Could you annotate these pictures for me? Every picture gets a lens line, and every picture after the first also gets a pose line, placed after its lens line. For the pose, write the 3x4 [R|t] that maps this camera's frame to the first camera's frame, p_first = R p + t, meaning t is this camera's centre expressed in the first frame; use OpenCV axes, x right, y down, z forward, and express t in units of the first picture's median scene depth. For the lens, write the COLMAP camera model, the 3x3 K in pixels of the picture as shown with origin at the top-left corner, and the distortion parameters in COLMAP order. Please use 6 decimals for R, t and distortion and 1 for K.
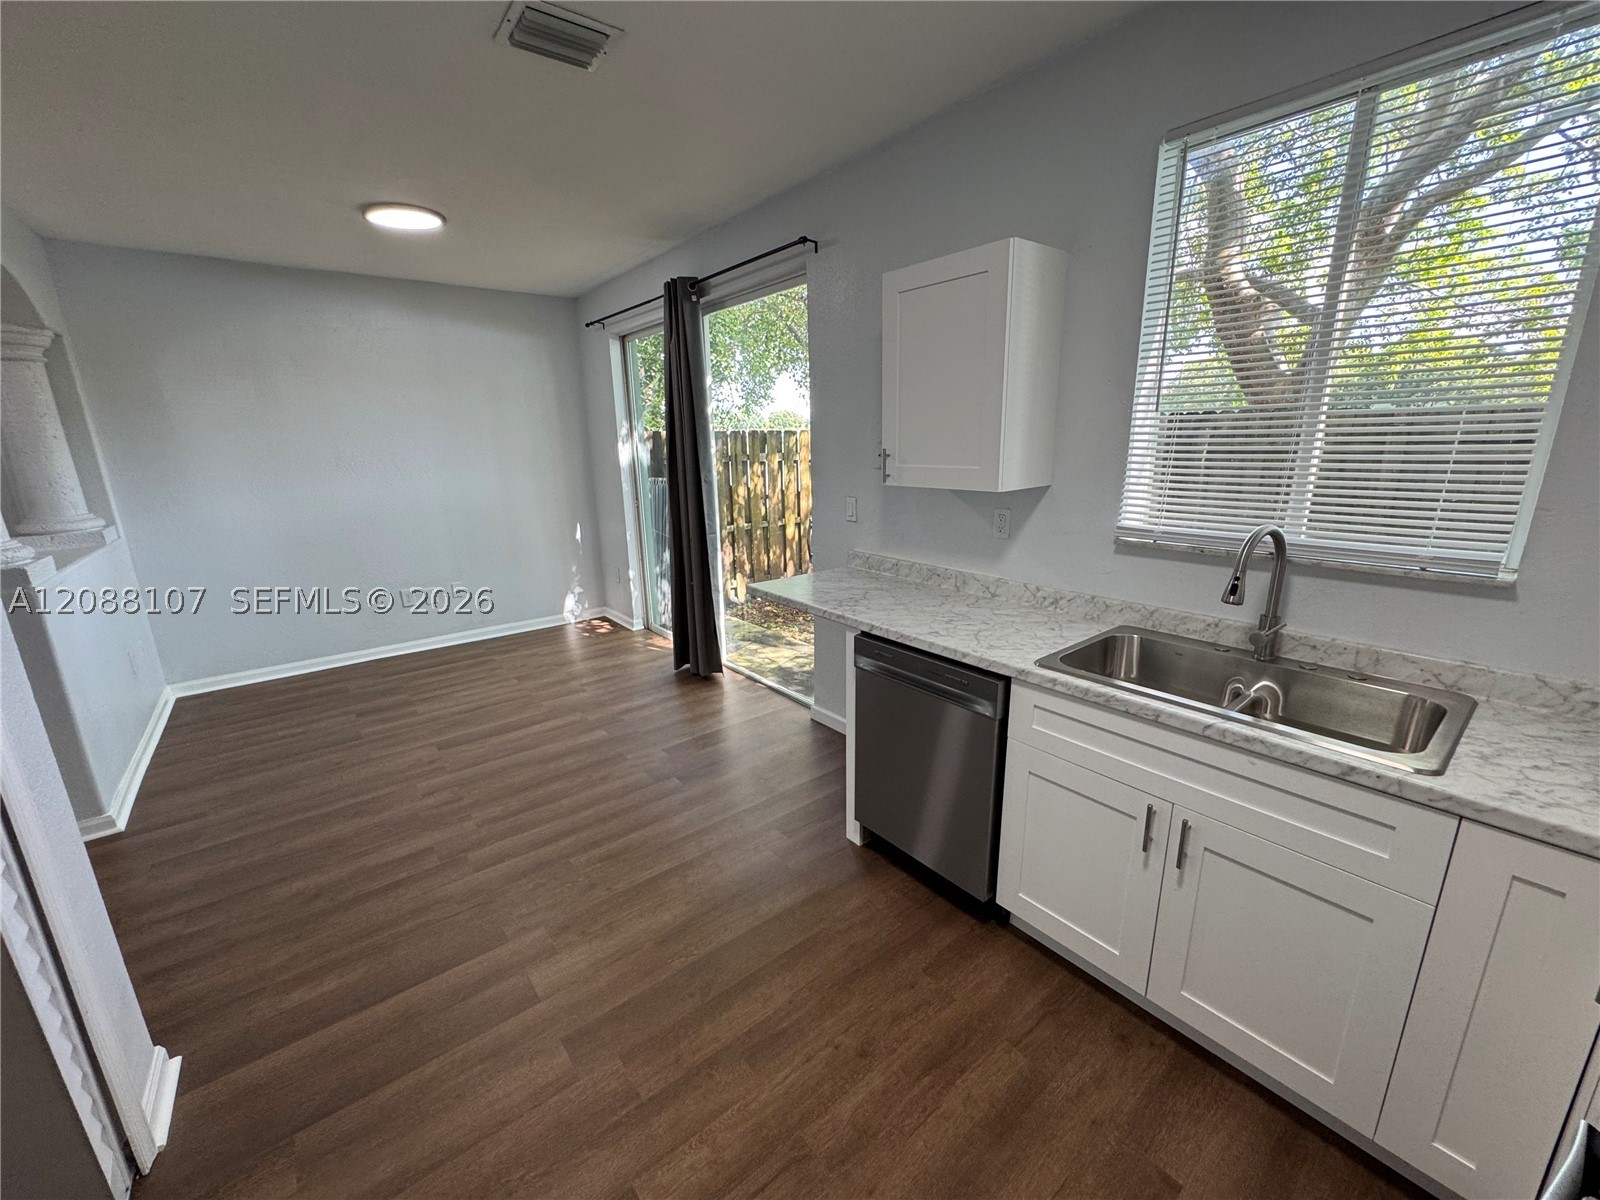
lens RADIAL K [[641.6, 0, 799.2], [0, 641.6, 603.2], [0, 0, 1]] dist [-0.013699, -0.000098]
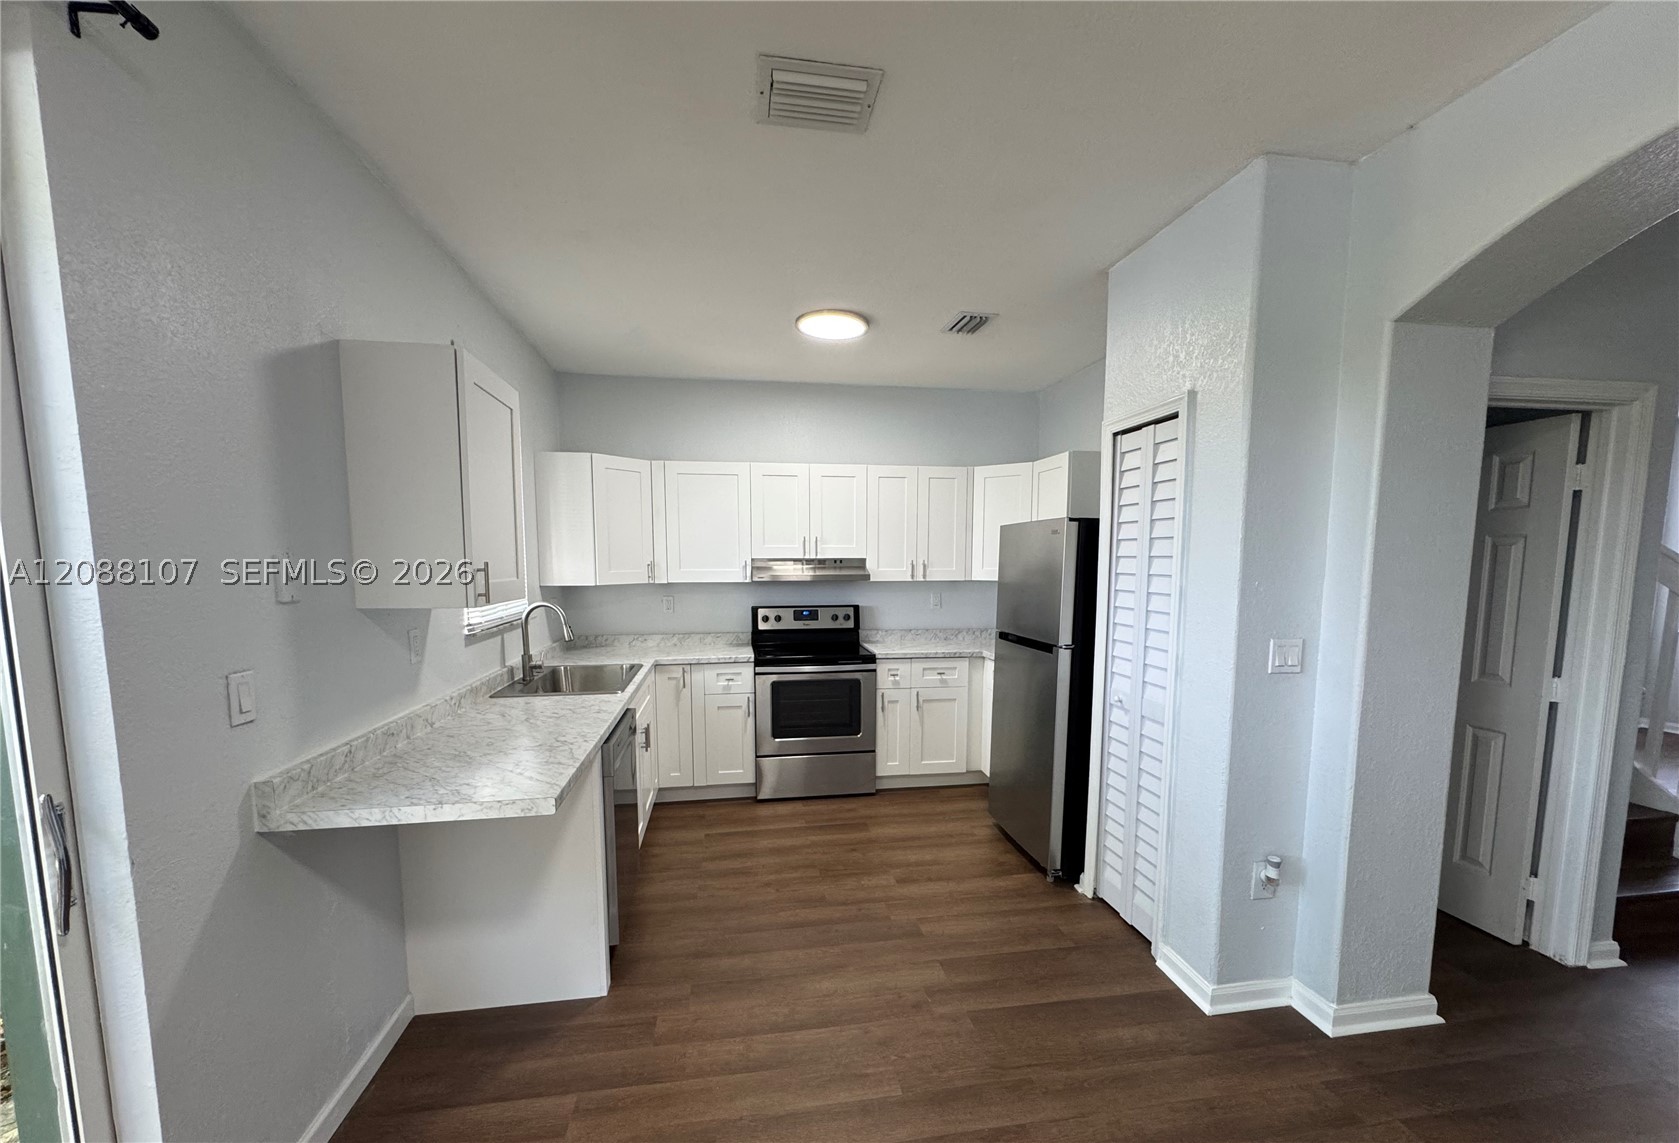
lens RADIAL K [[670.3, 0, 838.7], [0, 670.3, 629.2], [0, 0, 1]] dist [-0.003984, 0.000026]
pose [[-0.866961, -0.035915, 0.497081, -0.637118], [0.137331, 0.941569, 0.307550, -0.341216], [-0.479082, 0.334899, -0.811371, 1.426974]]
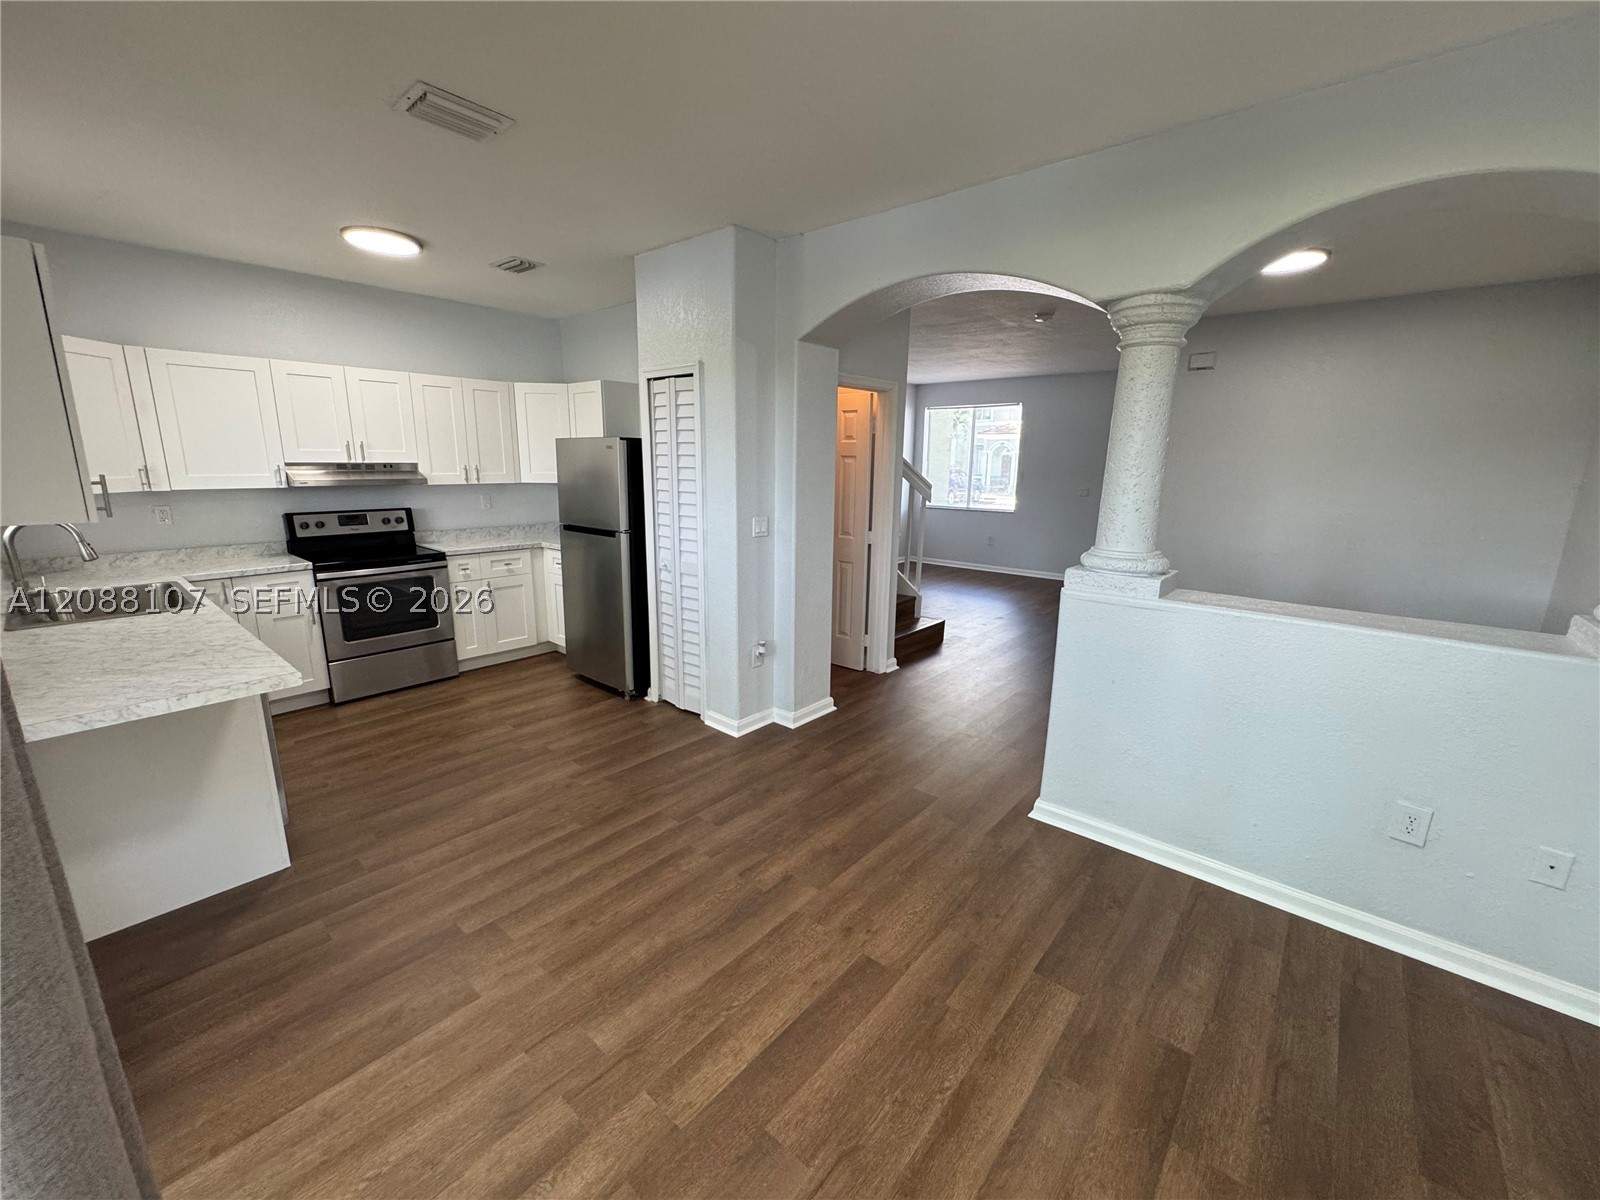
lens RADIAL K [[641.6, 0, 805.8], [0, 641.6, 599.5], [0, 0, 1]] dist [-0.013699, -0.000098]
pose [[-0.981834, 0.040402, -0.185392, -0.534896], [-0.047459, 0.893719, 0.446109, -0.468080], [0.183712, 0.446804, -0.875566, 1.821232]]
